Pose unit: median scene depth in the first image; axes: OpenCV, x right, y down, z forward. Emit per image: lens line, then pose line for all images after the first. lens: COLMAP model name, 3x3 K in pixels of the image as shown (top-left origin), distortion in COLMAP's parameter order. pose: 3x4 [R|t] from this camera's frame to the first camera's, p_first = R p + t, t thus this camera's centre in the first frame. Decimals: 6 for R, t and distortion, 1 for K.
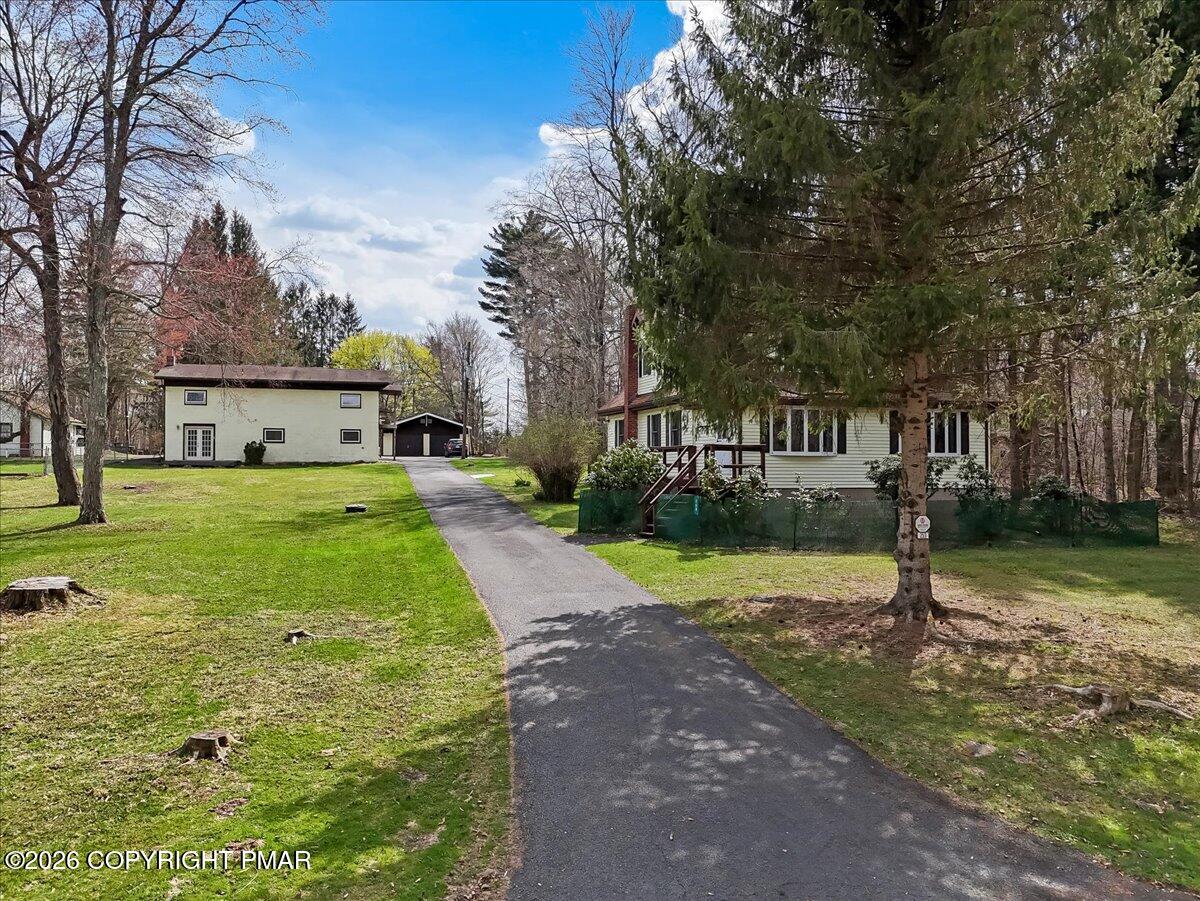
lens RADIAL K [[914.5, 0, 603.7], [0, 914.5, 458.4], [0, 0, 1]] dist [-0.001674, -0.009221]
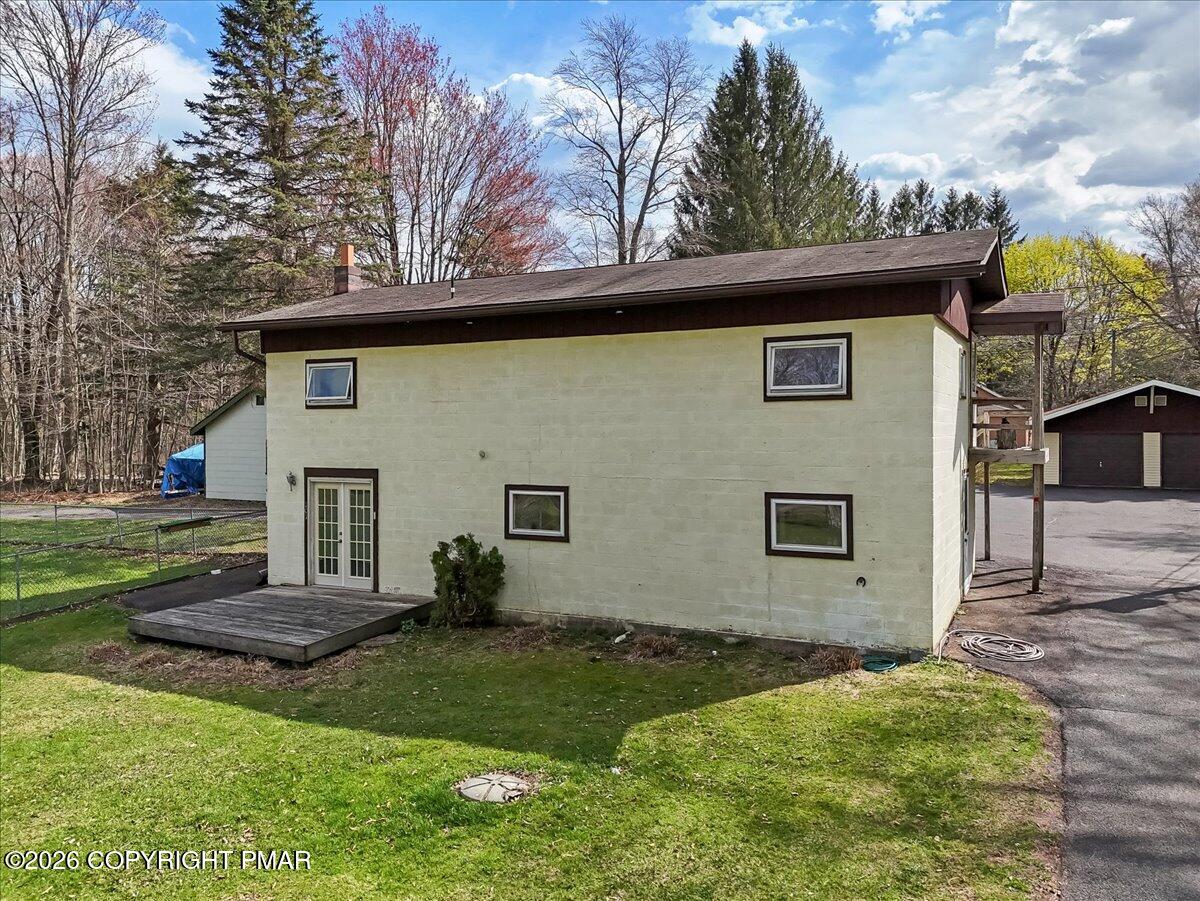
lens RADIAL K [[914.5, 0, 594.4], [0, 914.5, 445.1], [0, 0, 1]] dist [-0.001674, -0.009221]
pose [[0.751463, 0.000784, -0.659775, -0.114705], [0.016339, 0.999671, 0.019797, -0.033724], [0.659573, -0.025657, 0.751202, 0.545307]]
